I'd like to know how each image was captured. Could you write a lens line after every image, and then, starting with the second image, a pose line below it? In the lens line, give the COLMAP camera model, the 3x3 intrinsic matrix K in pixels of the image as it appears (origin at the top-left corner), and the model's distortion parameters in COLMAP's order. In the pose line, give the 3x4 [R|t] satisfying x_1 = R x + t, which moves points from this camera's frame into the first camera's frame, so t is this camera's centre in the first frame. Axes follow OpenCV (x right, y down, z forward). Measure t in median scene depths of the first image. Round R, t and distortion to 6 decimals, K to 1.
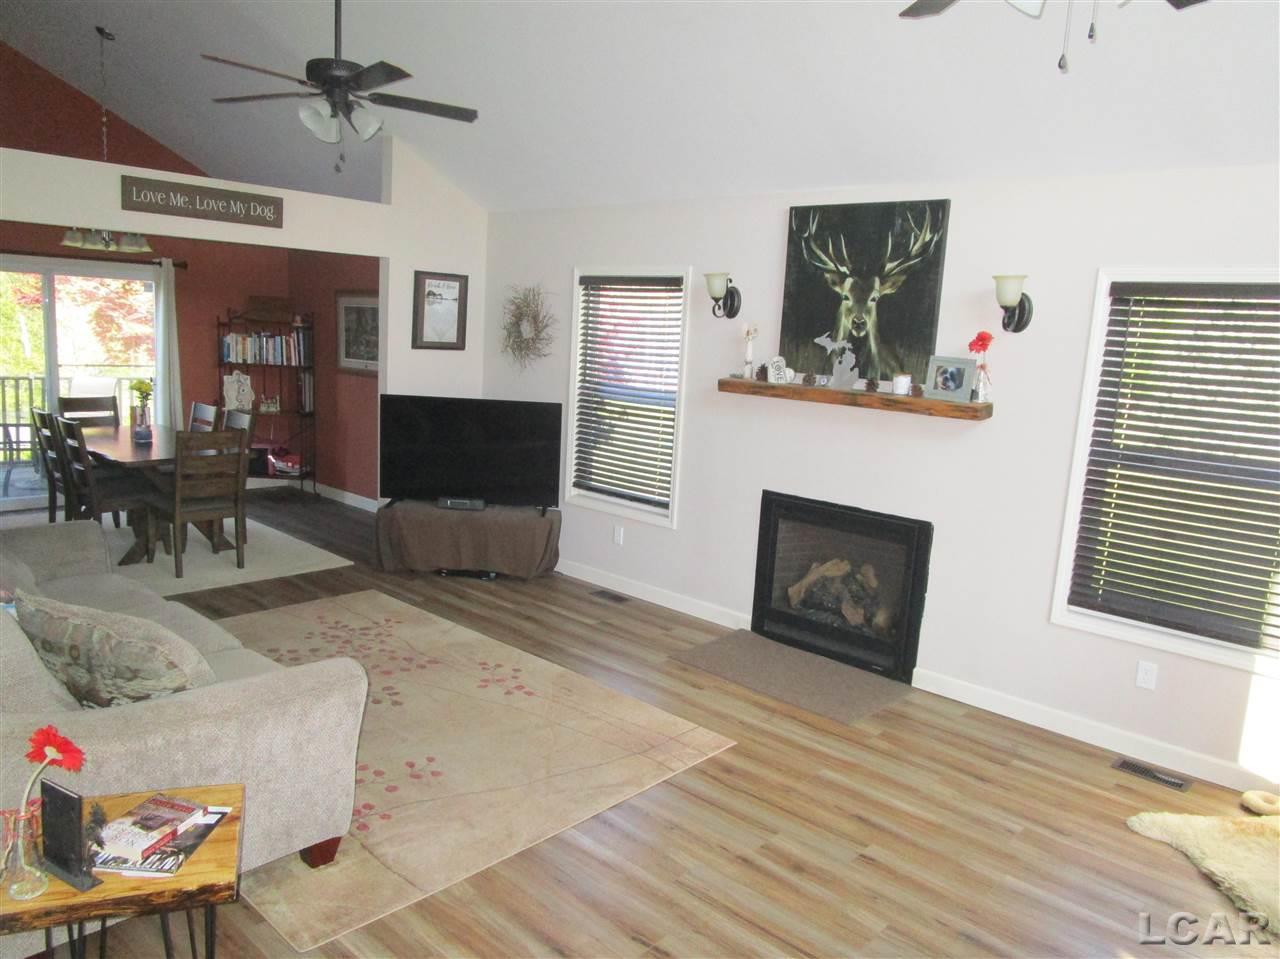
lens RADIAL K [[923.4, 0, 640.0], [0, 923.4, 479.5], [0, 0, 1]] dist [-0.023654, 0.011940]
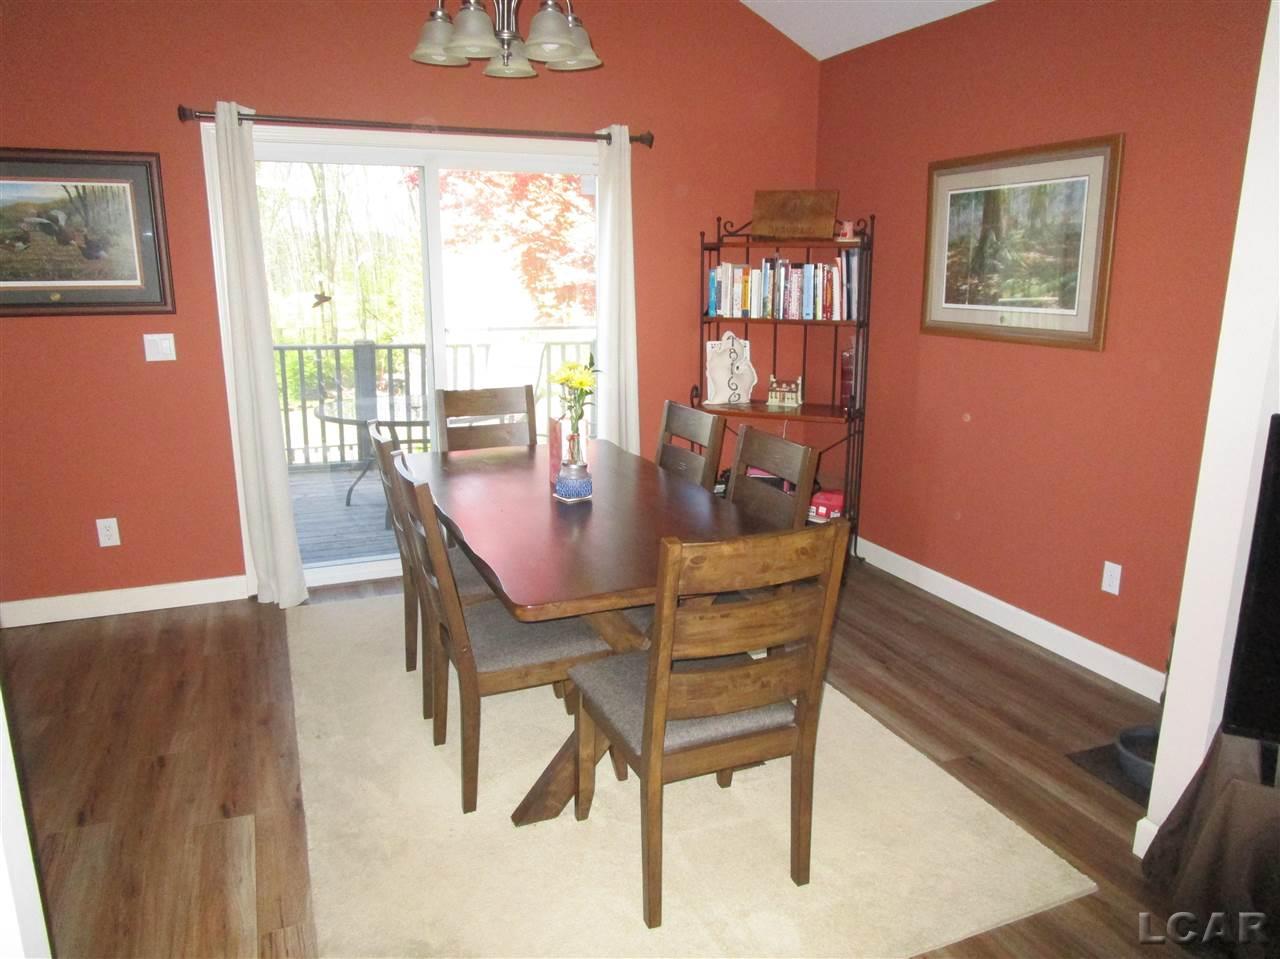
lens RADIAL K [[923.4, 0, 640.0], [0, 923.4, 479.5], [0, 0, 1]] dist [-0.023654, 0.011940]
pose [[0.909409, 0.045348, -0.413424, -0.270771], [-0.023508, 0.998054, 0.057763, -0.064798], [0.415239, -0.042811, 0.908705, 0.502164]]
